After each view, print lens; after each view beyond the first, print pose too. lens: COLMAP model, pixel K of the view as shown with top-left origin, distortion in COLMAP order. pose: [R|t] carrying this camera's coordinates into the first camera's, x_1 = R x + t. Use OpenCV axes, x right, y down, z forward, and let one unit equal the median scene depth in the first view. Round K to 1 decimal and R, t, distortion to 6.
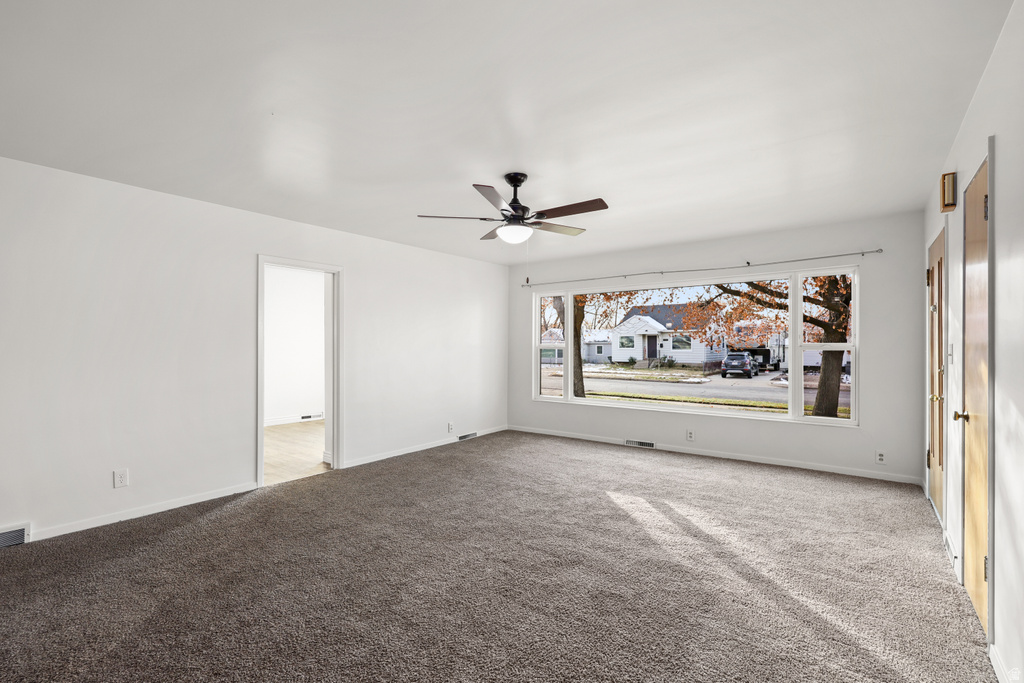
lens RADIAL K [[466.6, 0, 508.6], [0, 466.6, 340.7], [0, 0, 1]] dist [0.002091, 0.000794]
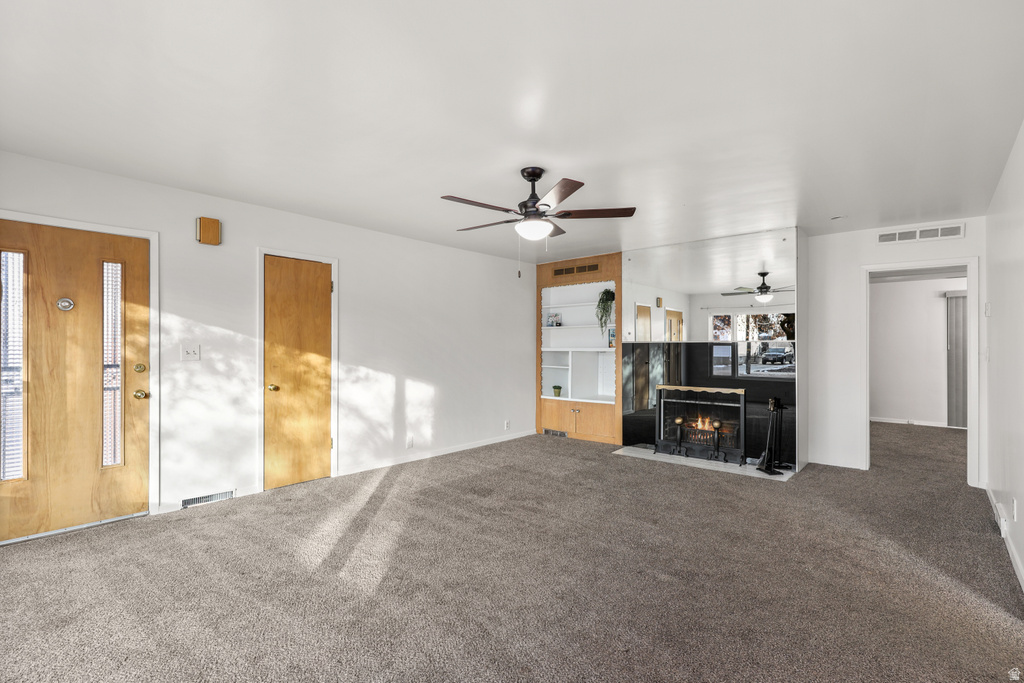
lens RADIAL K [[483.2, 0, 508.3], [0, 483.2, 352.7], [0, 0, 1]] dist [0.003282, 0.000220]
pose [[-0.997988, -0.002139, 0.063374, 0.001656], [-0.001996, 0.999995, 0.002318, 0.018728], [-0.063379, 0.002187, -0.997987, 1.757396]]
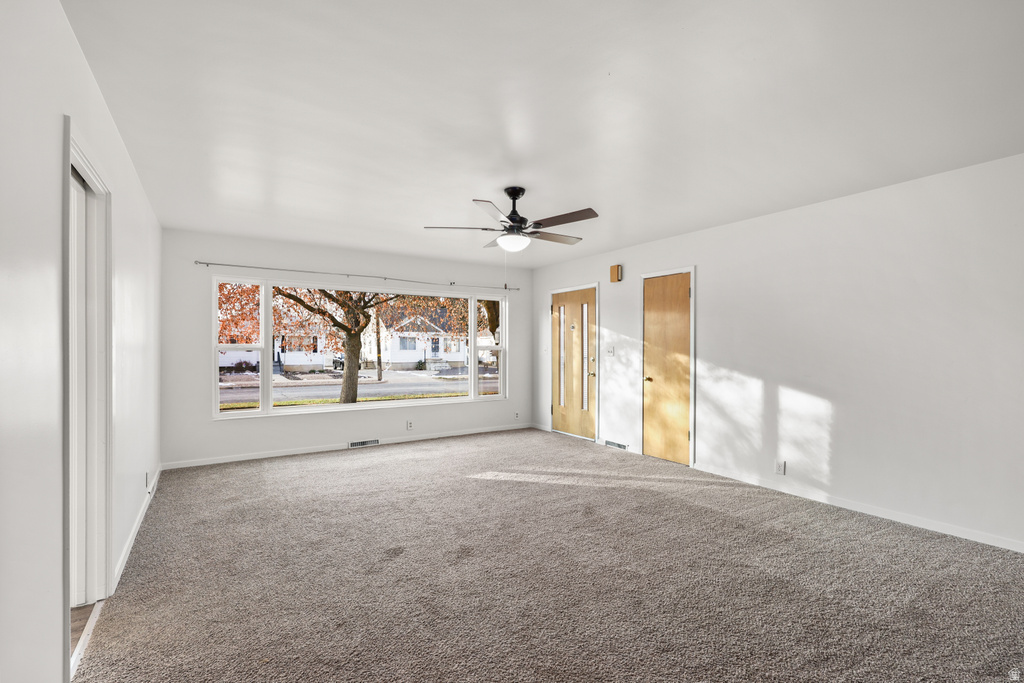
lens RADIAL K [[466.6, 0, 509.6], [0, 466.6, 340.0], [0, 0, 1]] dist [0.002091, 0.000794]
pose [[0.345402, 0.011935, 0.938379, -0.887889], [-0.008548, 0.999918, -0.009571, 0.005019], [-0.938416, -0.004715, 0.345476, 0.560378]]
